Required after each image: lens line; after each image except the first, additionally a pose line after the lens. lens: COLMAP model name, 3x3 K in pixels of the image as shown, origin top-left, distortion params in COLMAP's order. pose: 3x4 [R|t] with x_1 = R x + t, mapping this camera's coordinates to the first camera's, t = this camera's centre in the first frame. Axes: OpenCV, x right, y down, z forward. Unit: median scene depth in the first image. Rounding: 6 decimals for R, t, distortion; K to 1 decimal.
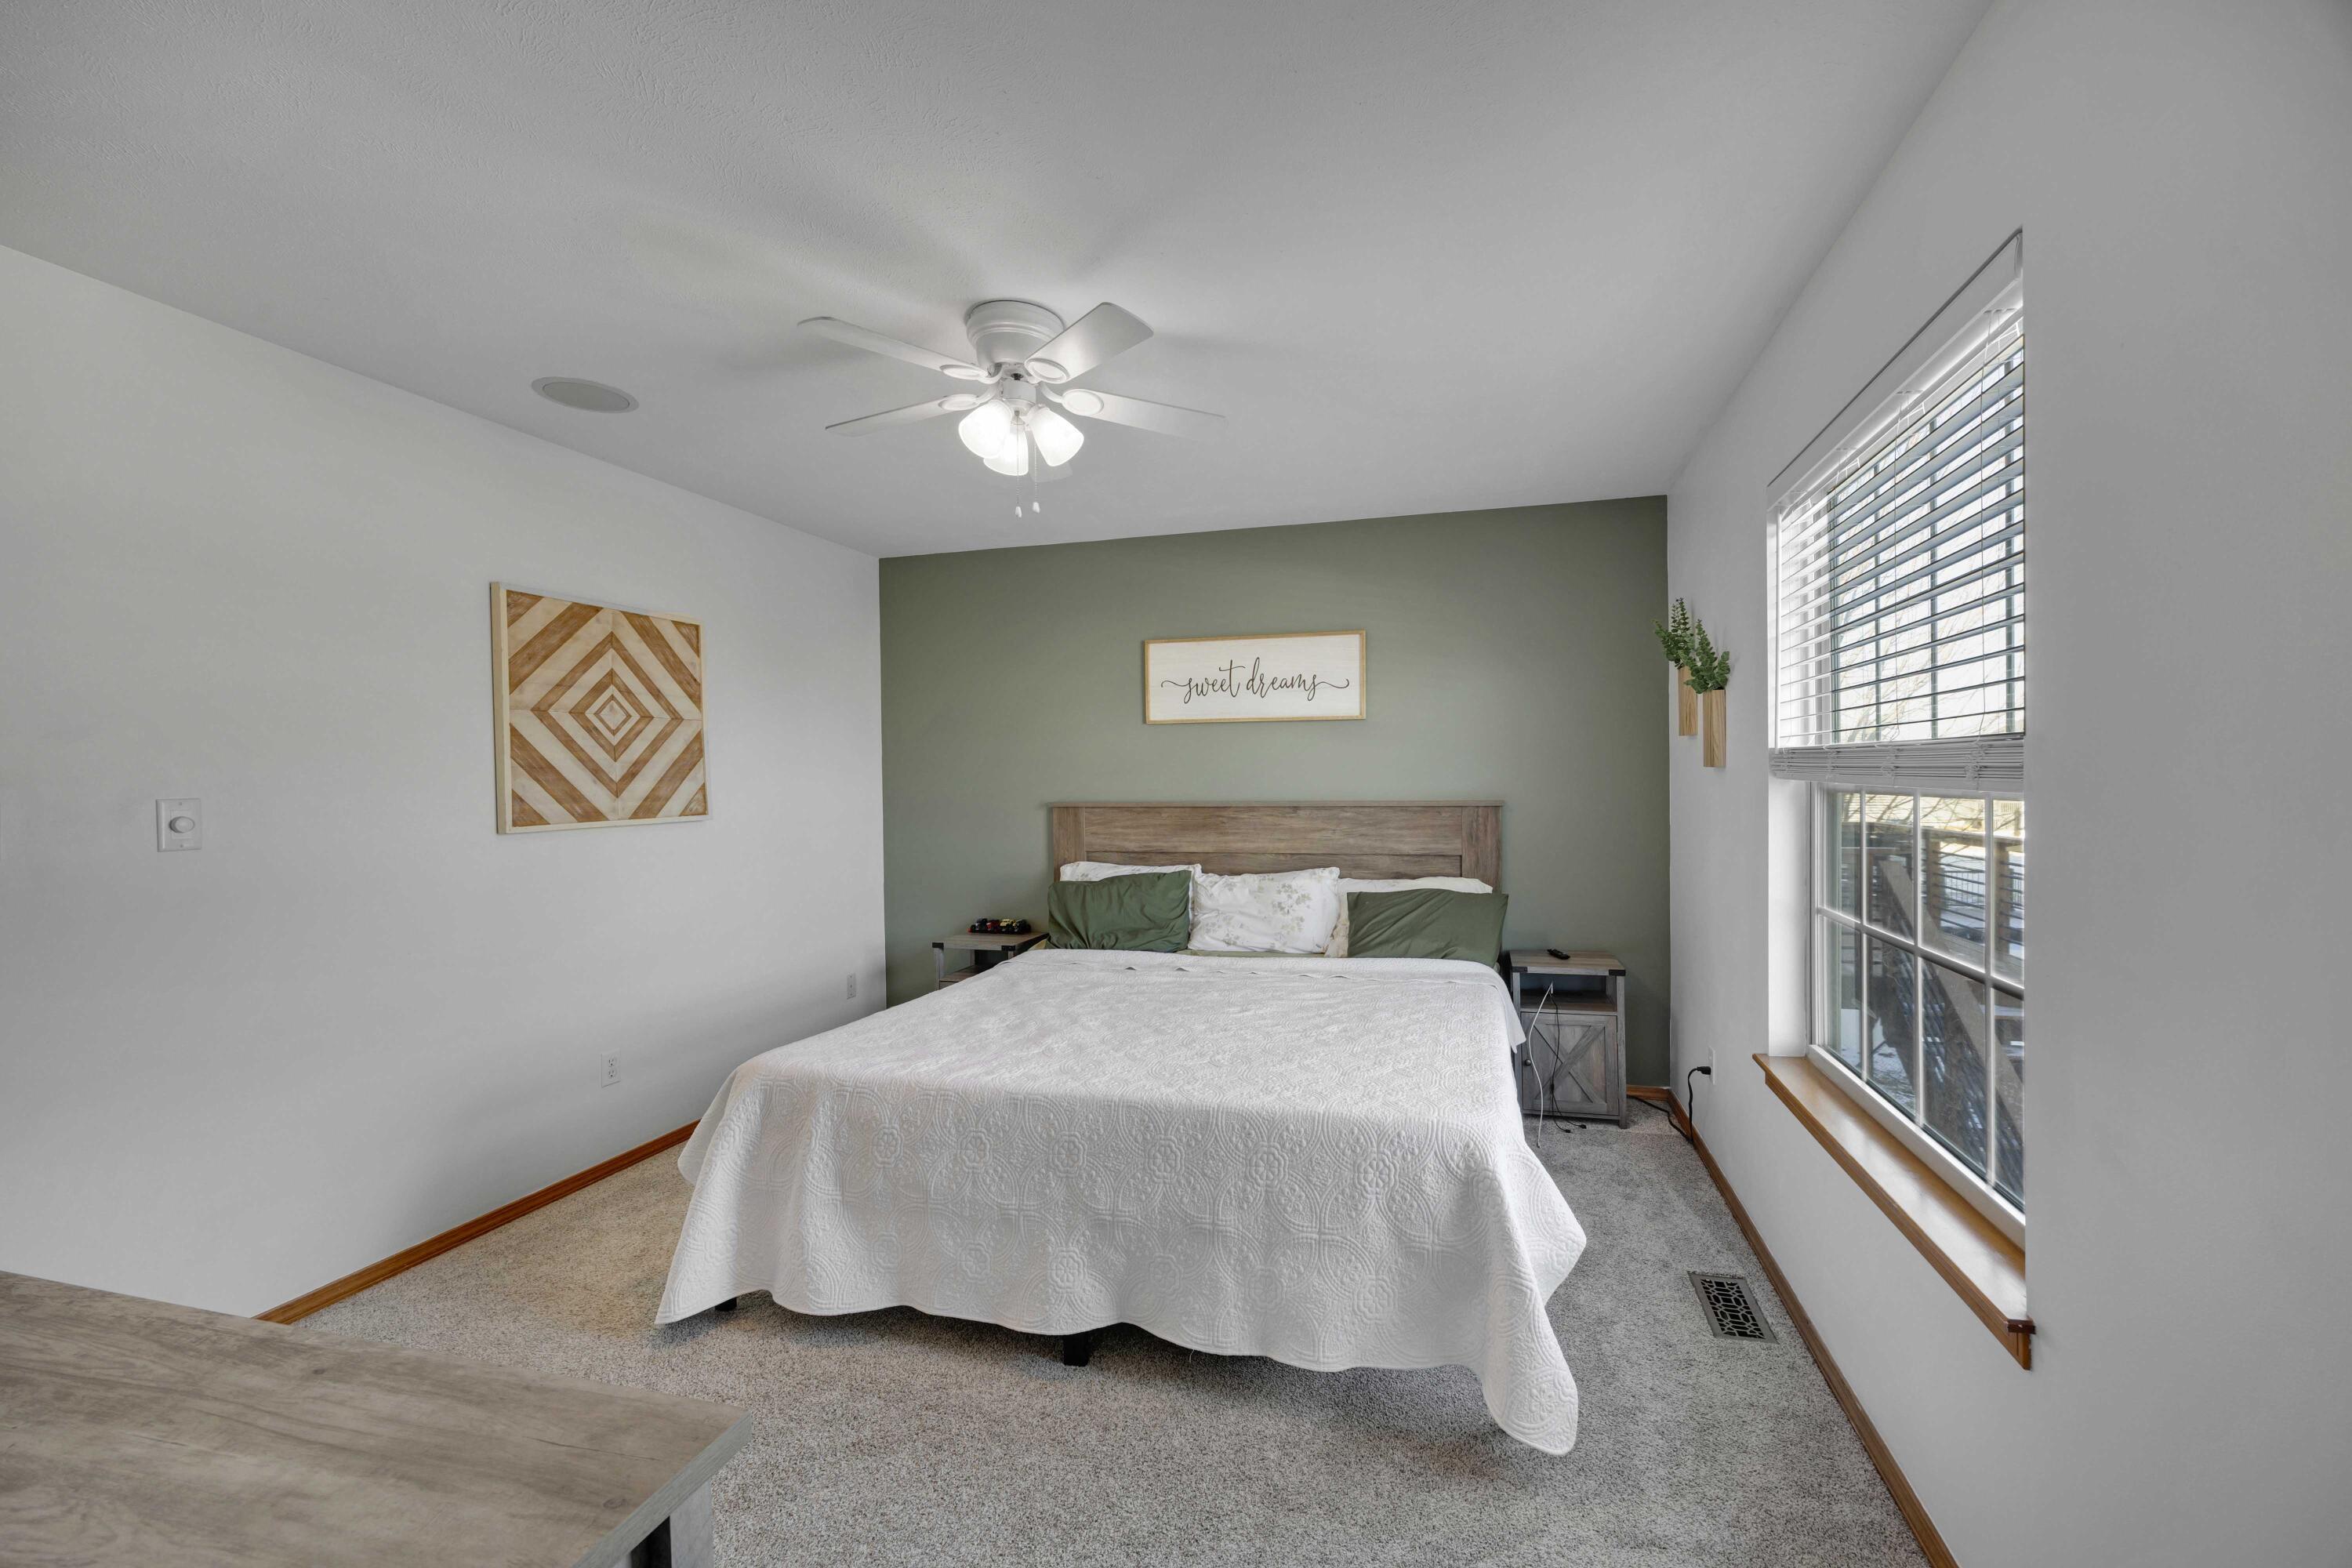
lens RADIAL K [[895.7, 0, 1183.1], [0, 895.7, 787.4], [0, 0, 1]] dist [-0.003406, 0.000595]
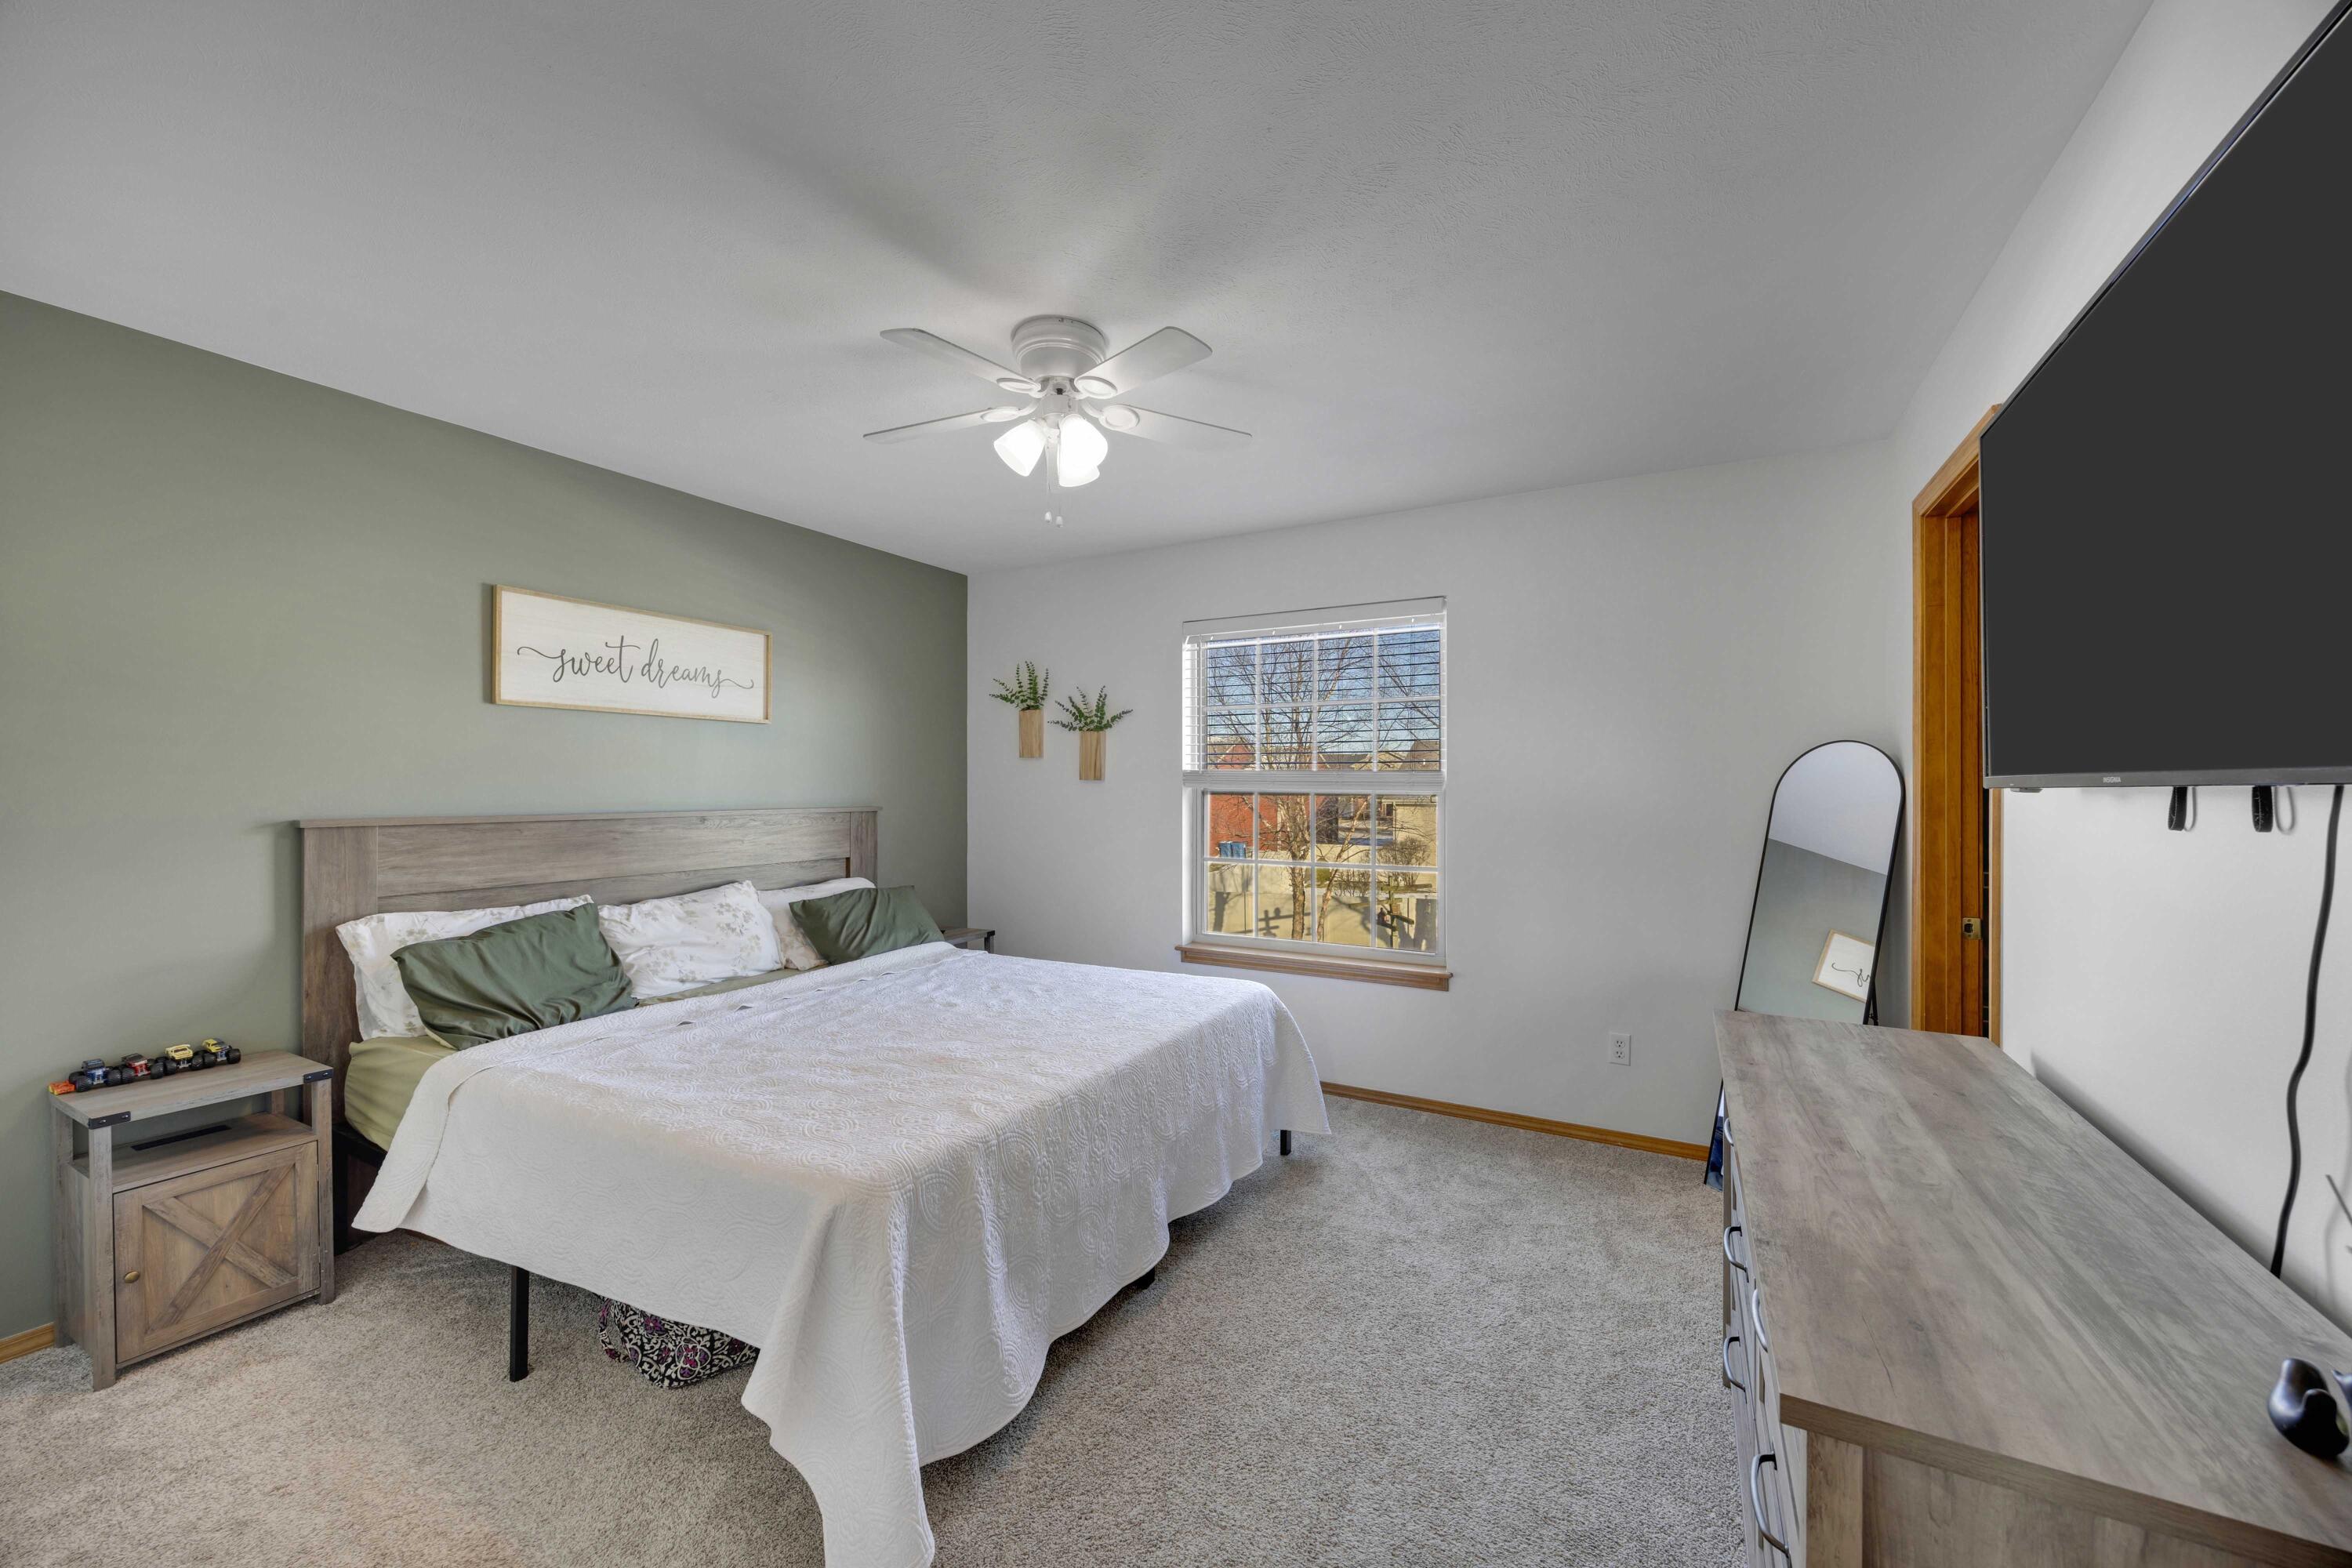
lens RADIAL K [[895.7, 0, 1186.3], [0, 895.7, 786.8], [0, 0, 1]] dist [-0.003406, 0.000595]
pose [[0.246048, 0.011695, 0.969187, -0.607837], [0.007898, 0.999870, -0.014071, 0.008130], [-0.969225, 0.011117, 0.245924, 0.323763]]
